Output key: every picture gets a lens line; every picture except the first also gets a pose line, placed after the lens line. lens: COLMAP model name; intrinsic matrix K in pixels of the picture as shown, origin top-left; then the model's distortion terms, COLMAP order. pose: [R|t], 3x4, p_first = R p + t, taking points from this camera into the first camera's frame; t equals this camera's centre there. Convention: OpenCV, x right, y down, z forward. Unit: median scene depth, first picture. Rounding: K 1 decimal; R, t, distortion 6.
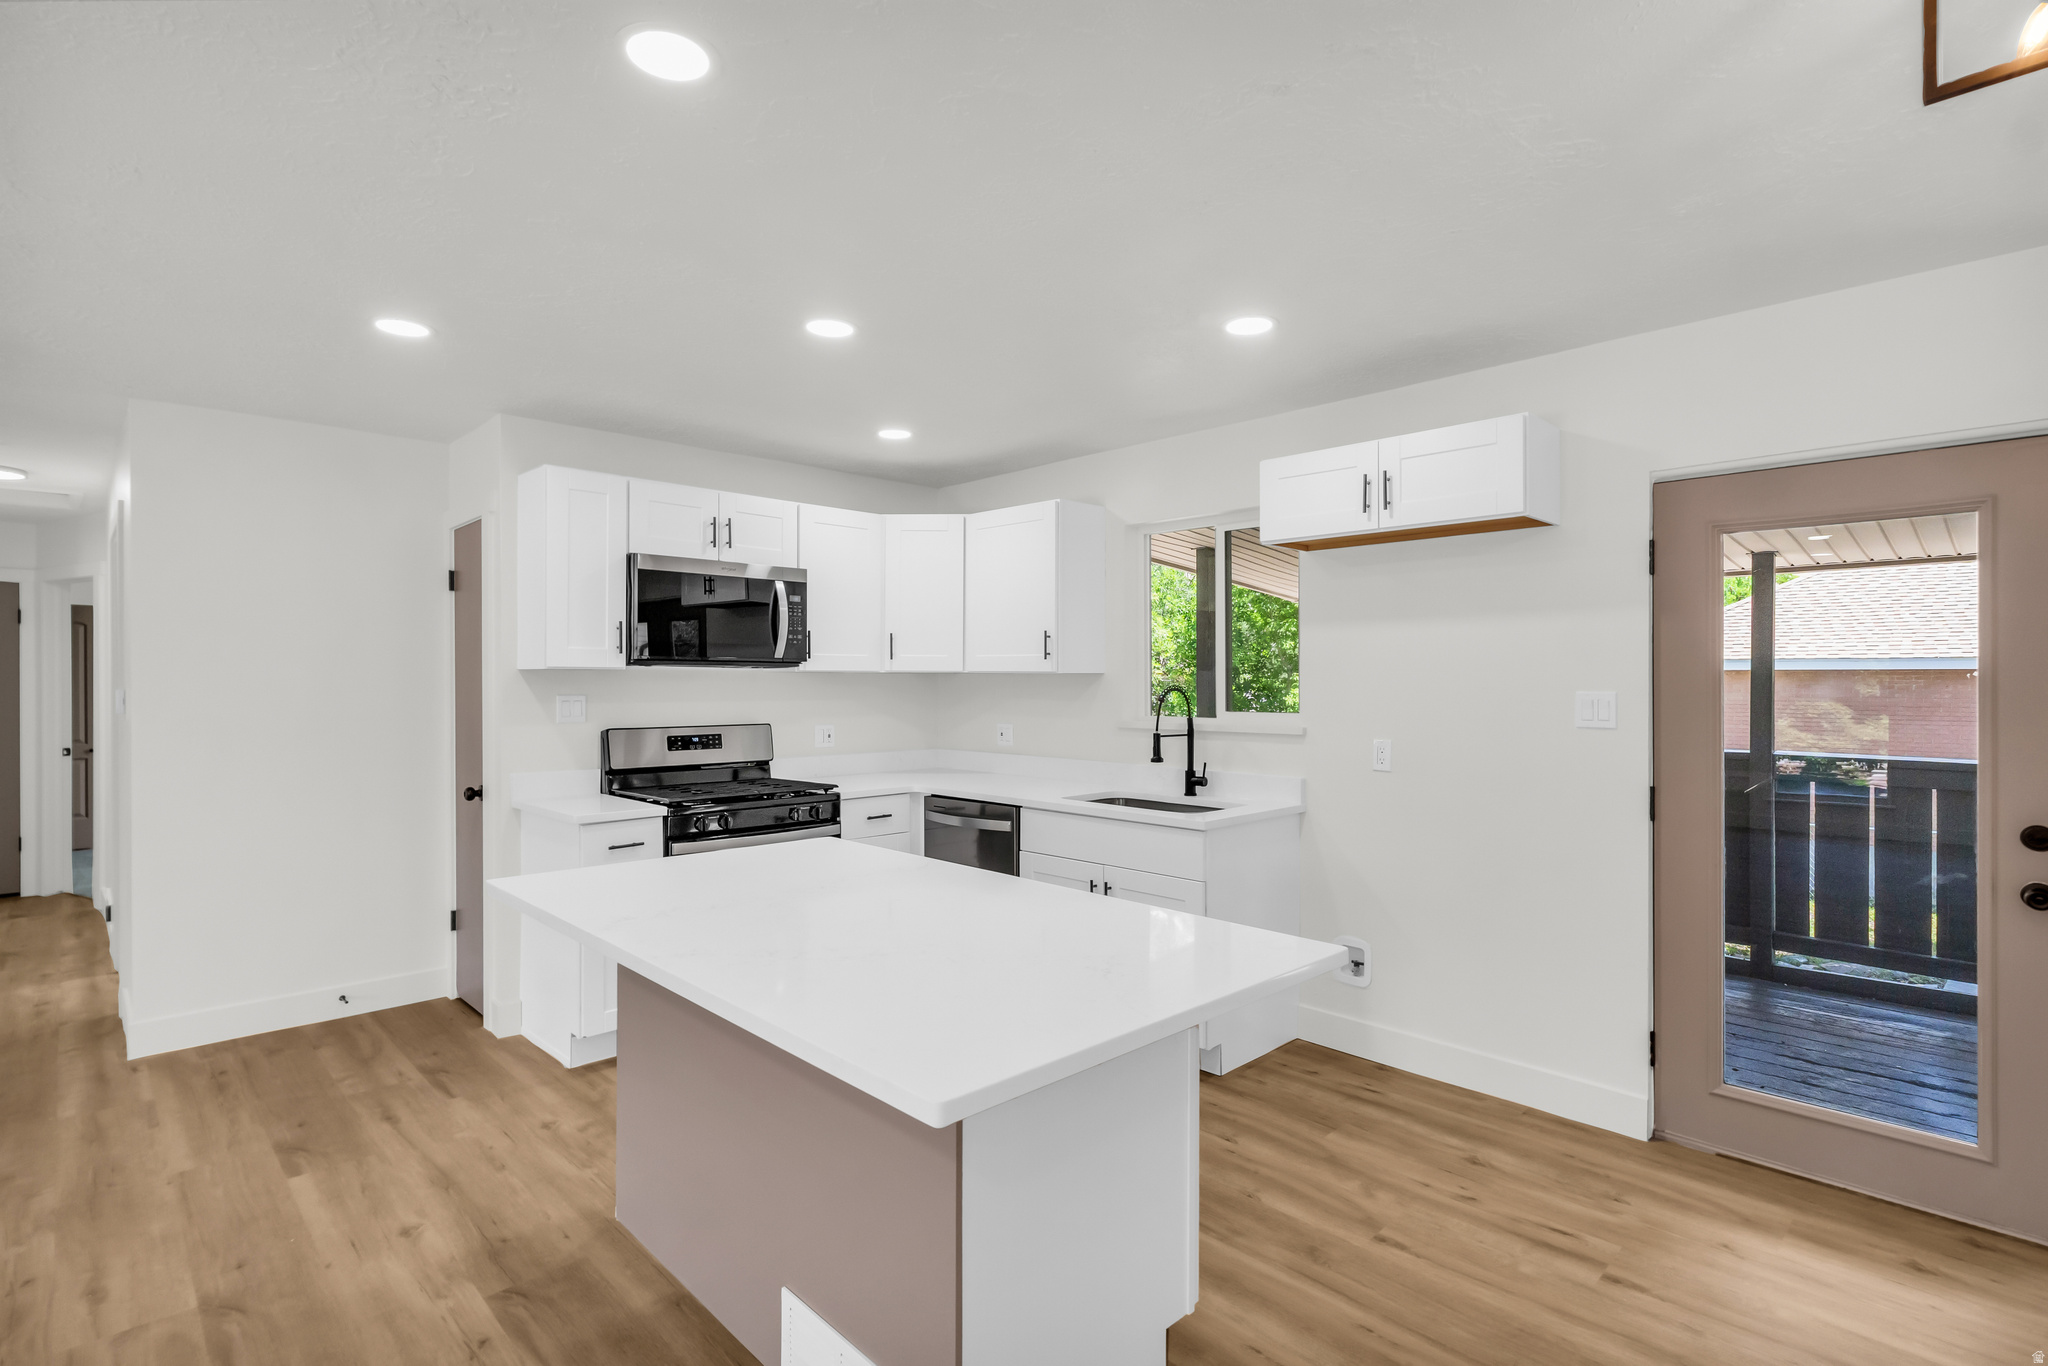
lens RADIAL K [[985.0, 0, 1035.0], [0, 985.0, 681.4], [0, 0, 1]] dist [0.001381, 0.000124]
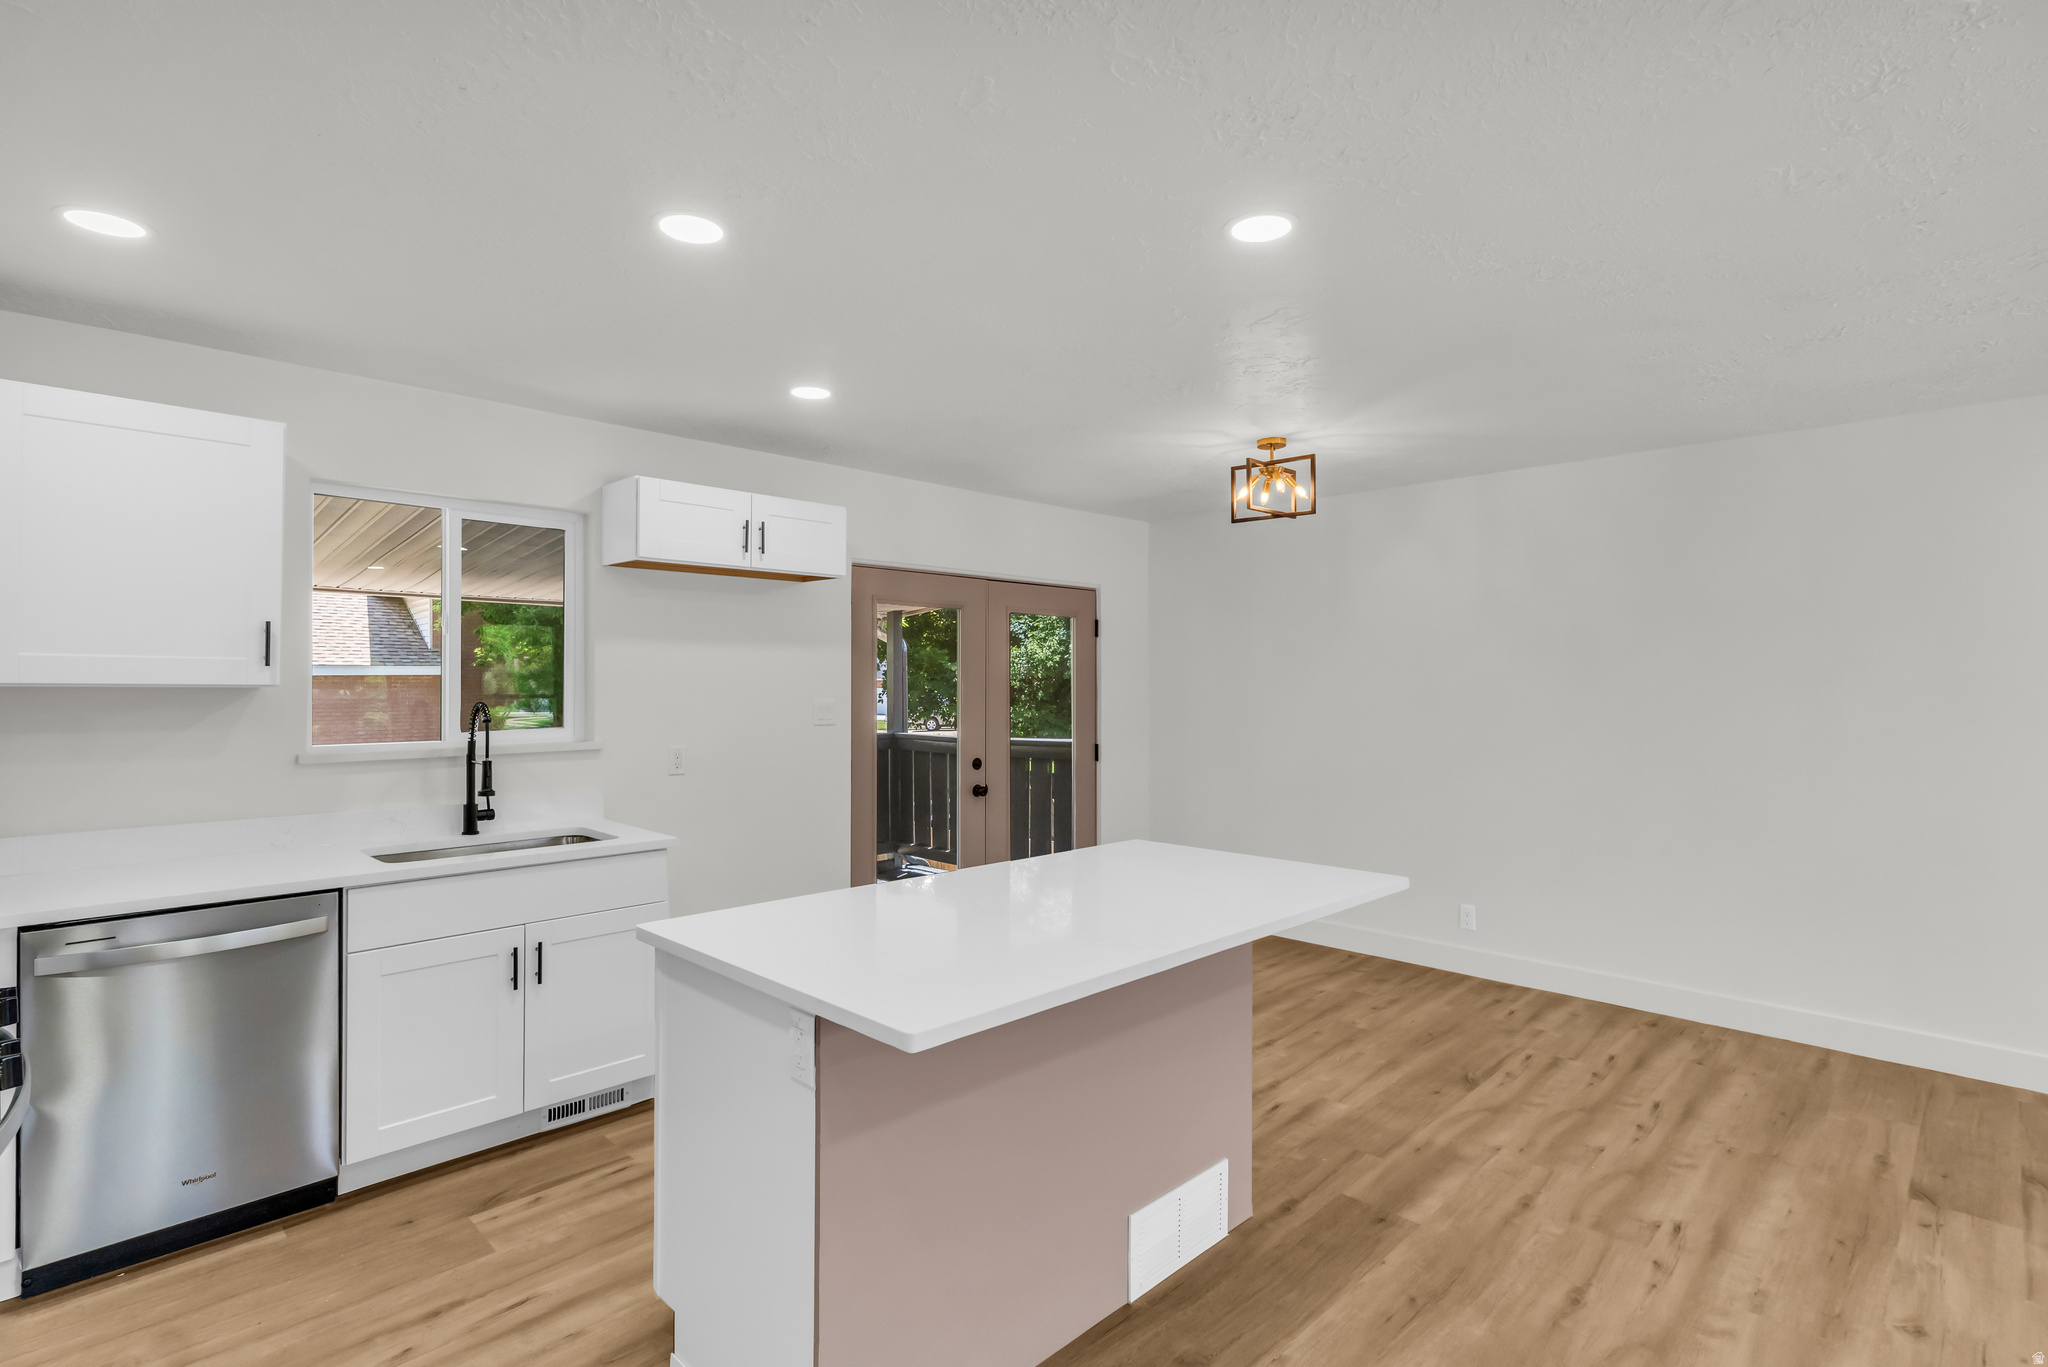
lens RADIAL K [[985.0, 0, 1035.0], [0, 985.0, 681.9], [0, 0, 1]] dist [0.001381, 0.000124]
pose [[-0.019377, 0.001094, 0.999812, -0.705400], [0.000006, 0.999999, -0.001094, -0.011679], [-0.999812, -0.000015, -0.019377, 0.560009]]
